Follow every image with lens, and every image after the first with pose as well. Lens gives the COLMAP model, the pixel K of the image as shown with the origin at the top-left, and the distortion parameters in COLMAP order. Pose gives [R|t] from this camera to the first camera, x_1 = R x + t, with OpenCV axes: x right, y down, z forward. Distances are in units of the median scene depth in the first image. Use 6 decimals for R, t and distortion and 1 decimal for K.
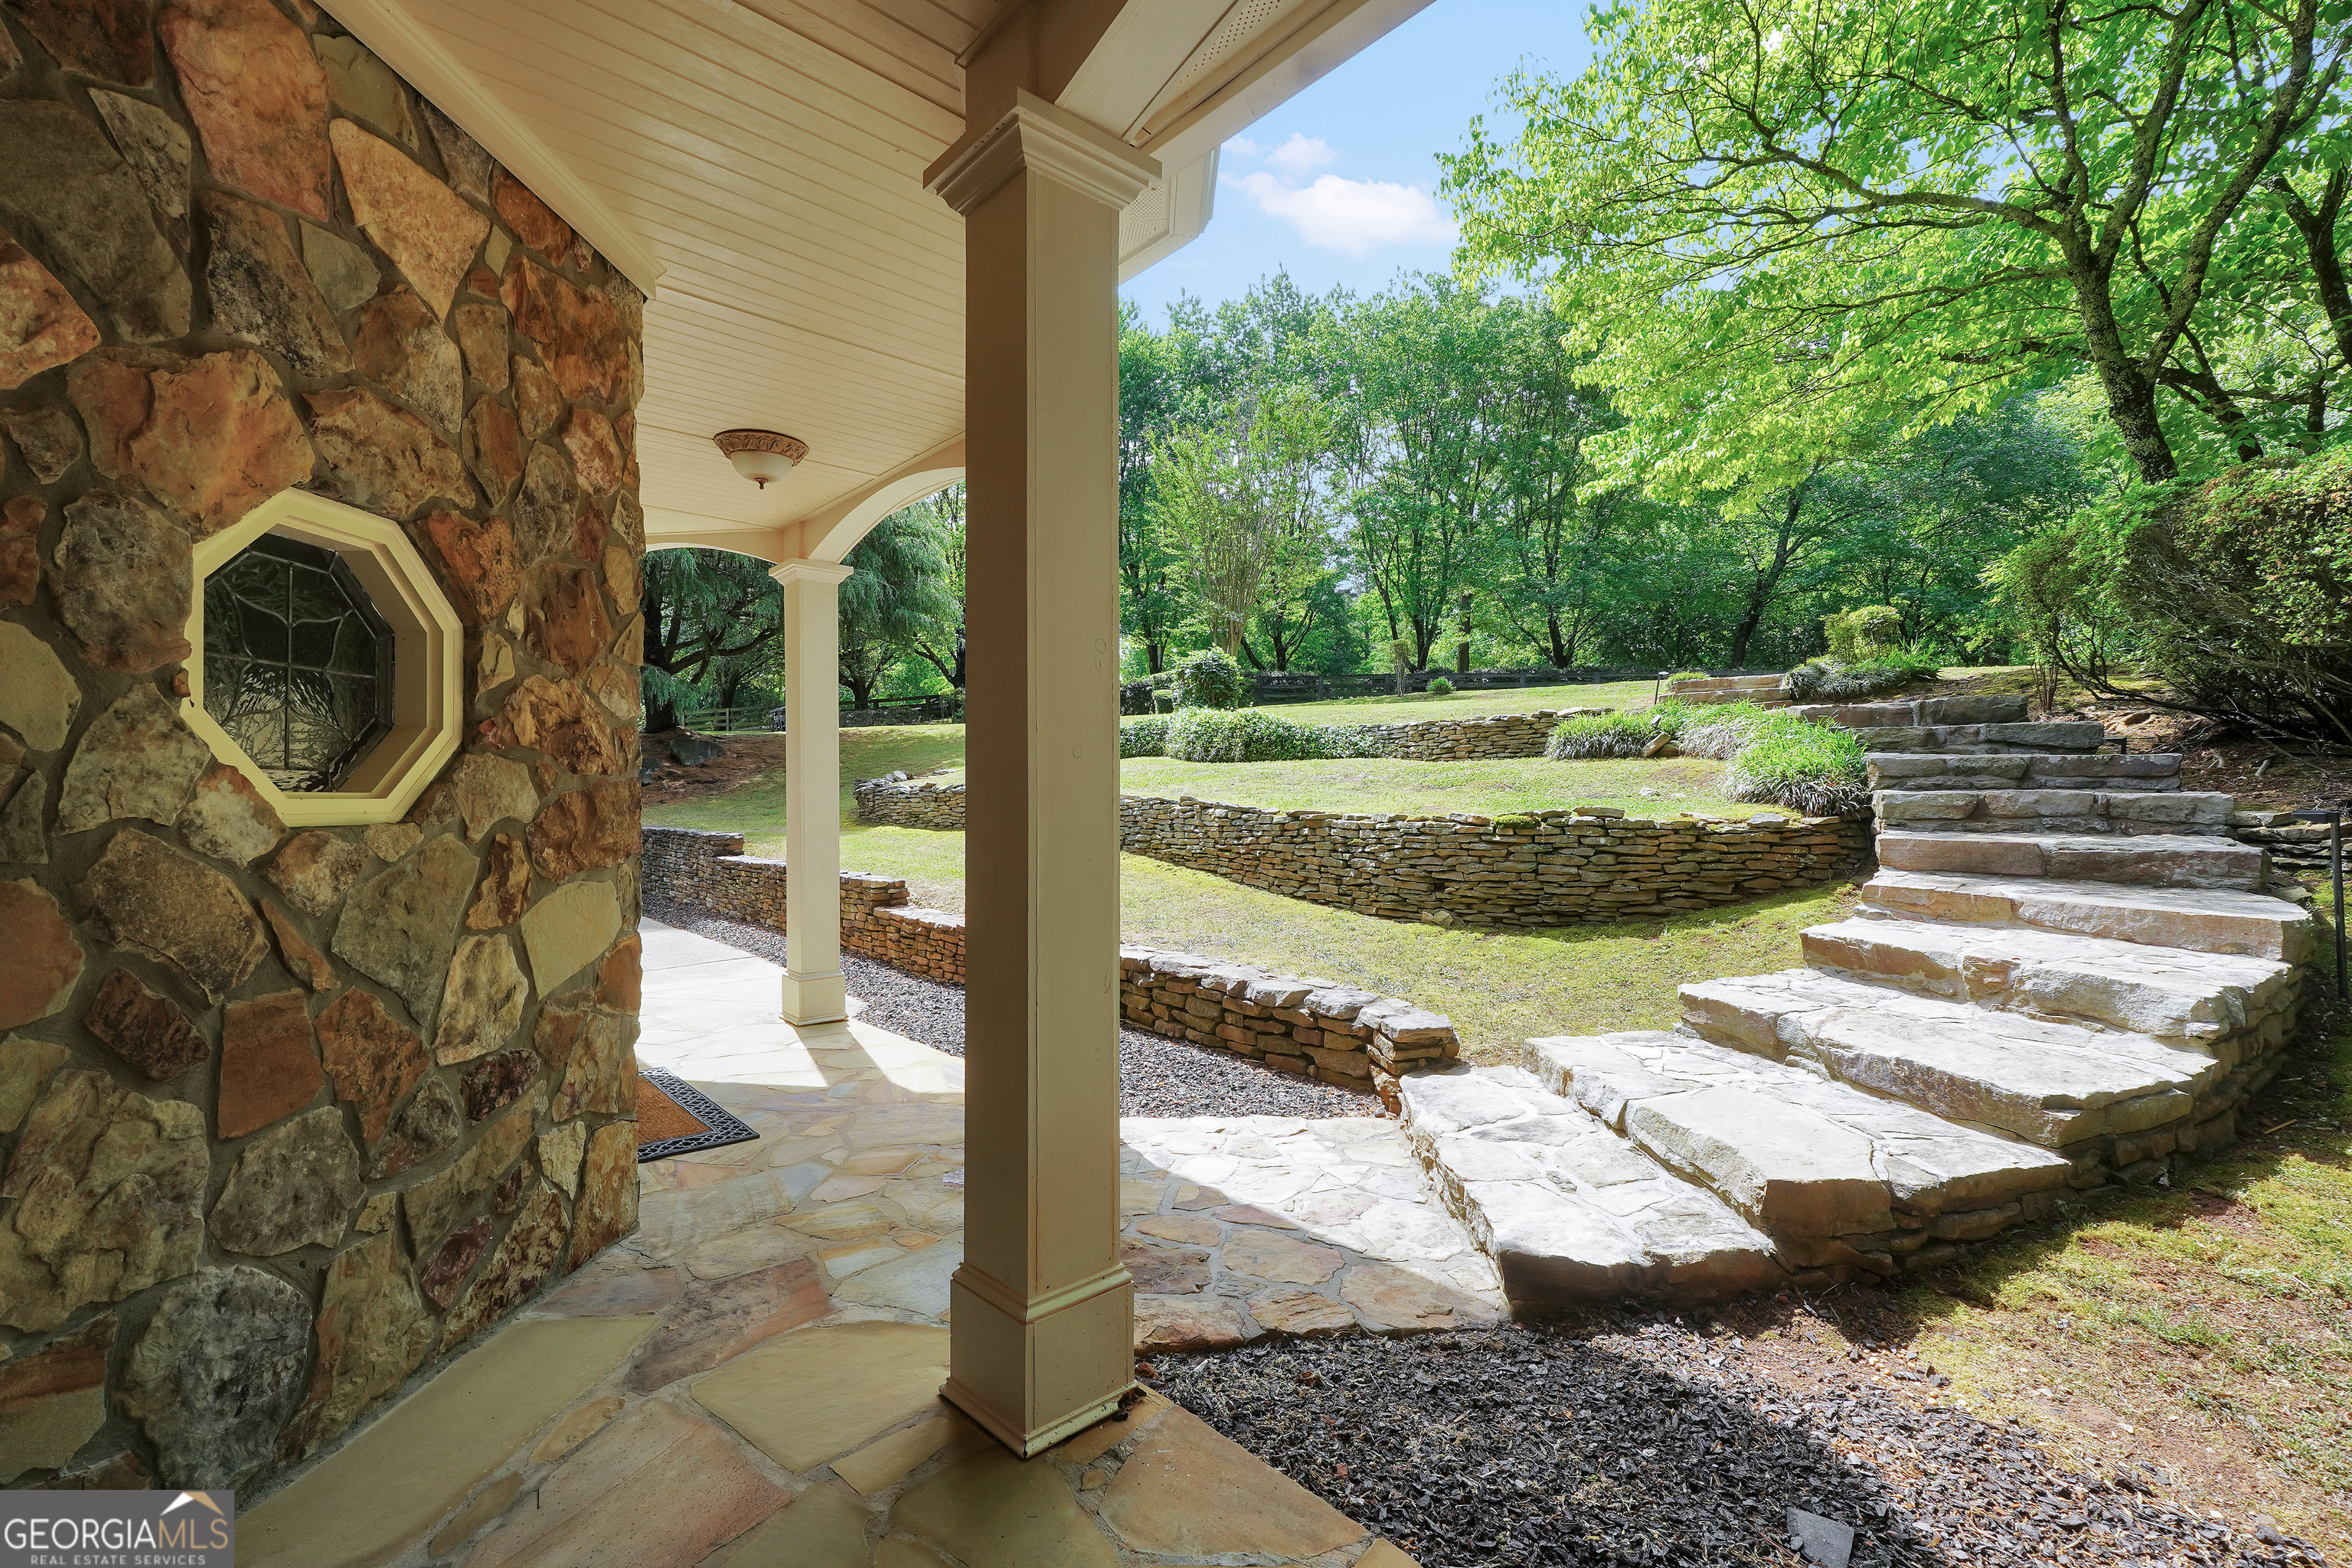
lens RADIAL K [[1010.3, 0, 1174.4], [0, 1010.3, 800.0], [0, 0, 1]] dist [-0.020093, 0.008098]
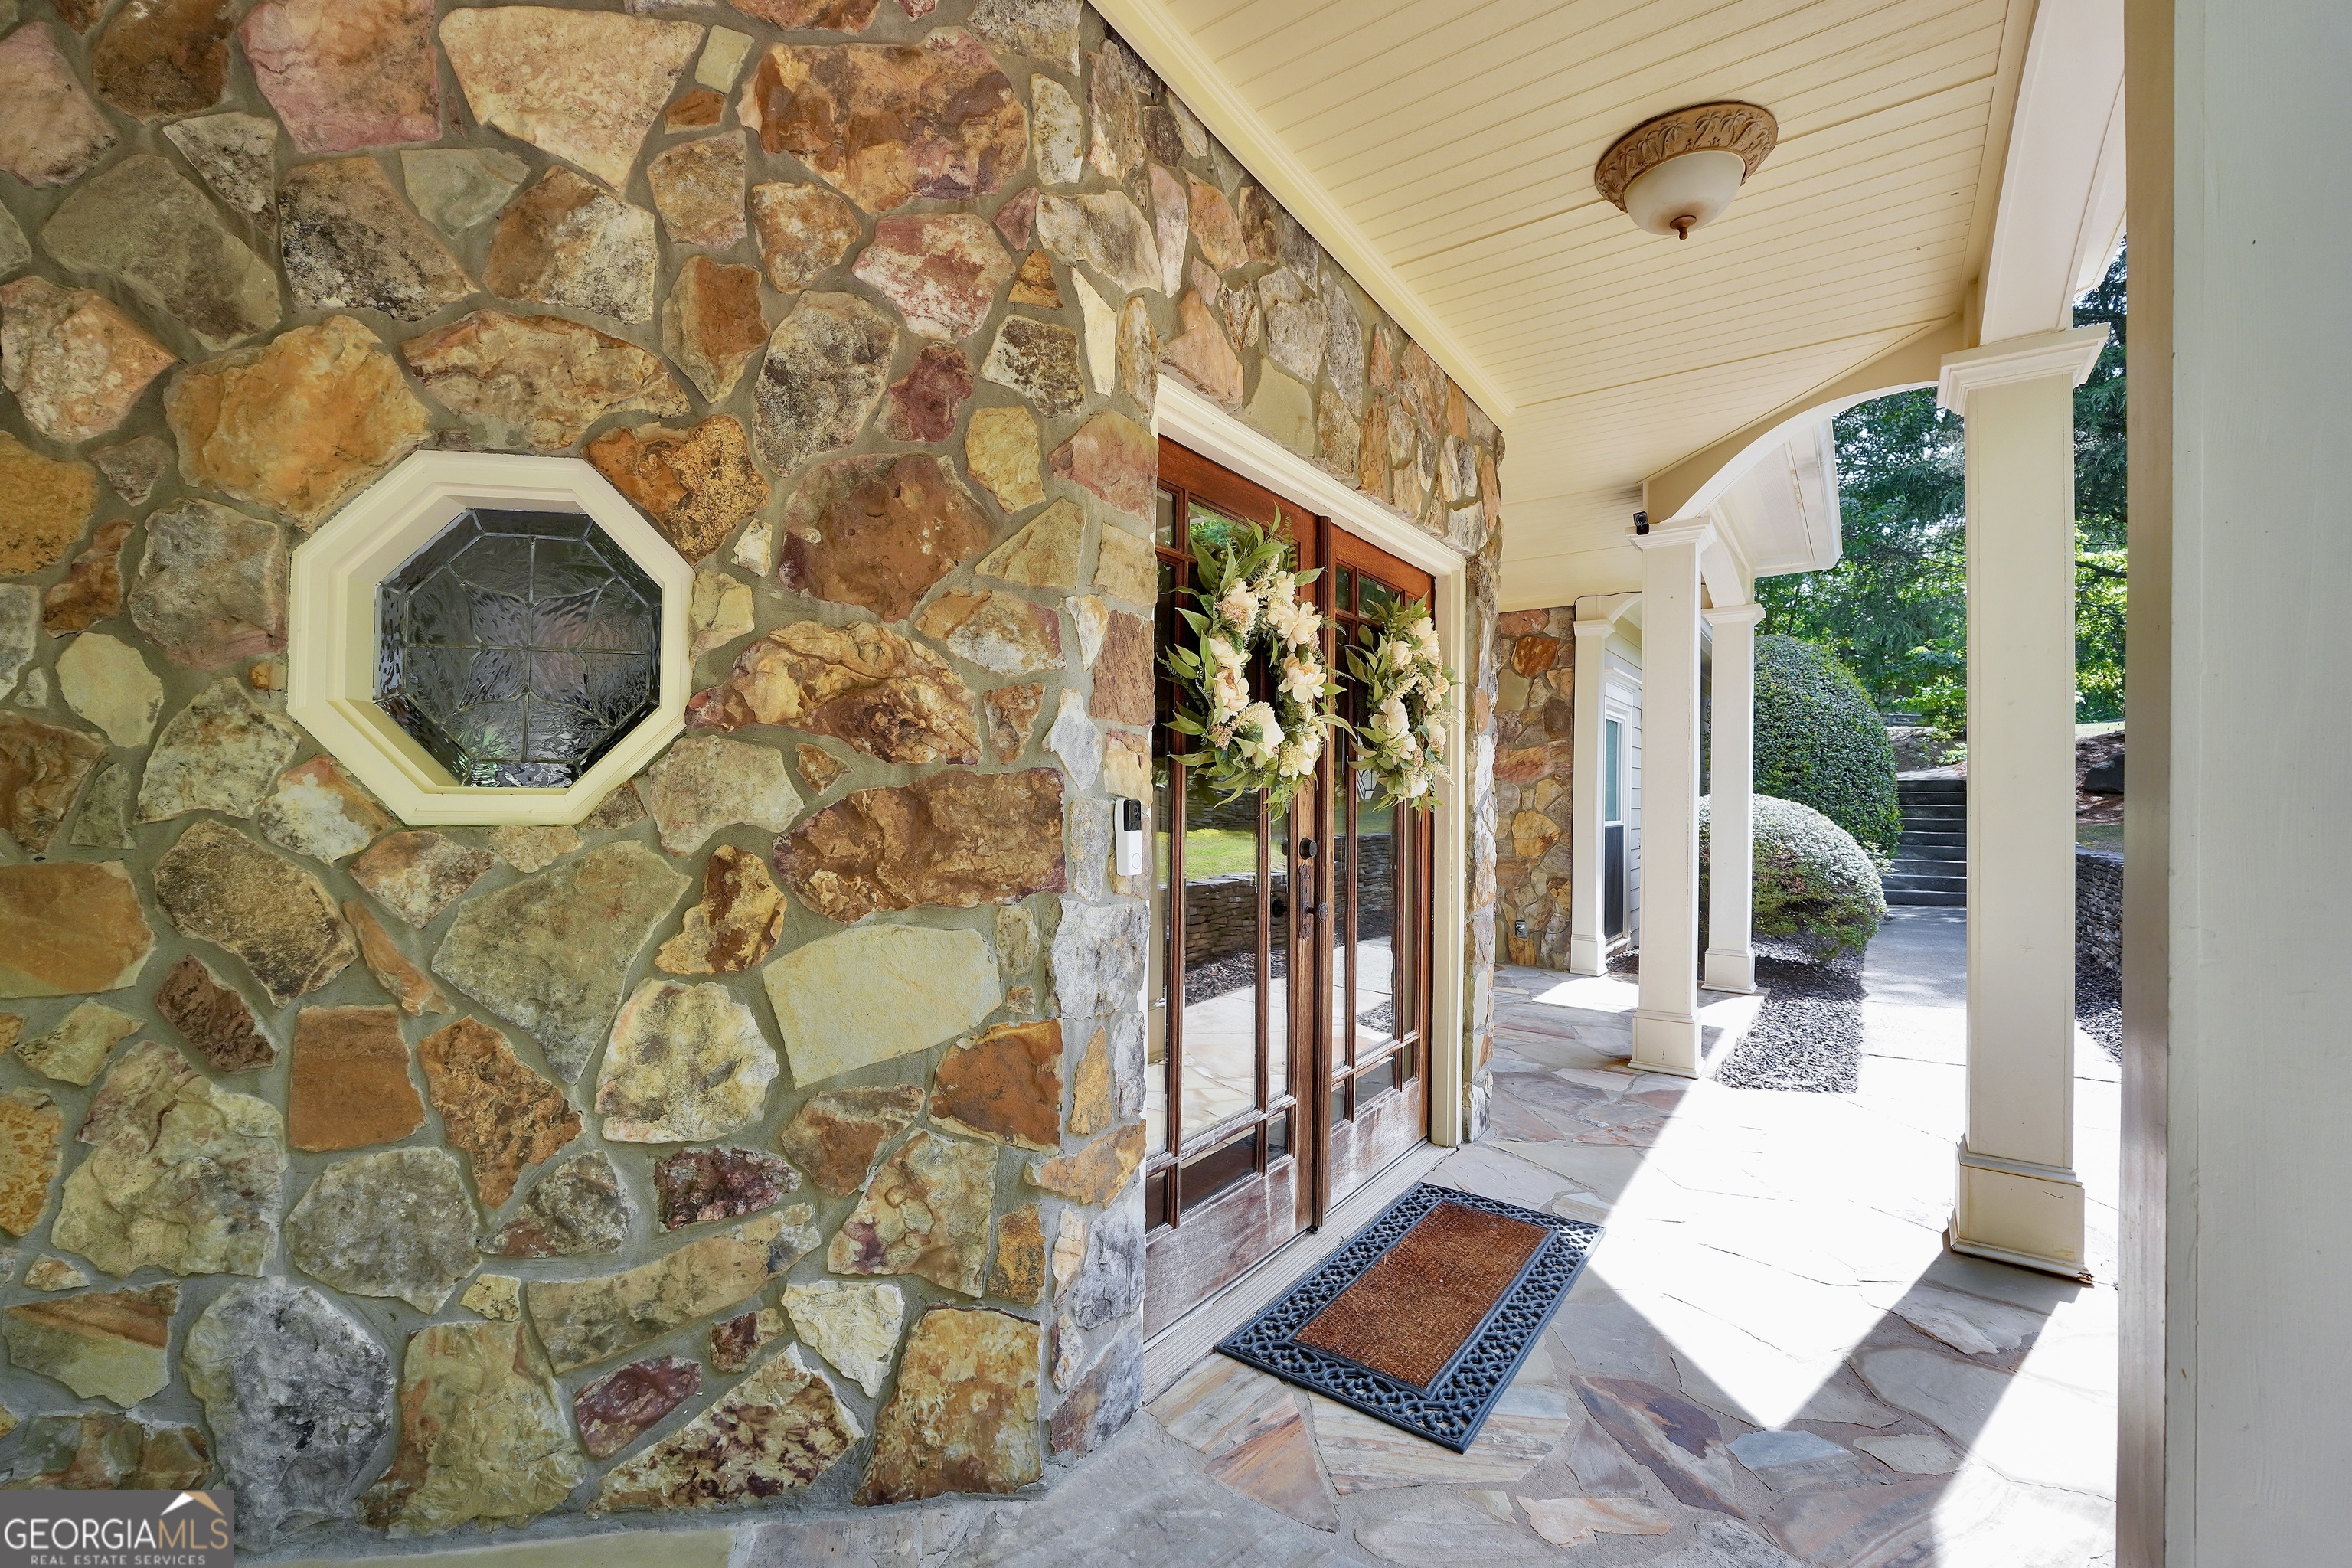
lens RADIAL K [[978.5, 0, 1160.0], [0, 978.5, 785.7], [0, 0, 1]] dist [-0.016429, 0.006719]
pose [[0.195648, -0.007069, -0.980649, 0.088802], [-0.015094, 0.999834, -0.010218, -0.007874], [0.980558, 0.016801, 0.195508, 1.198503]]
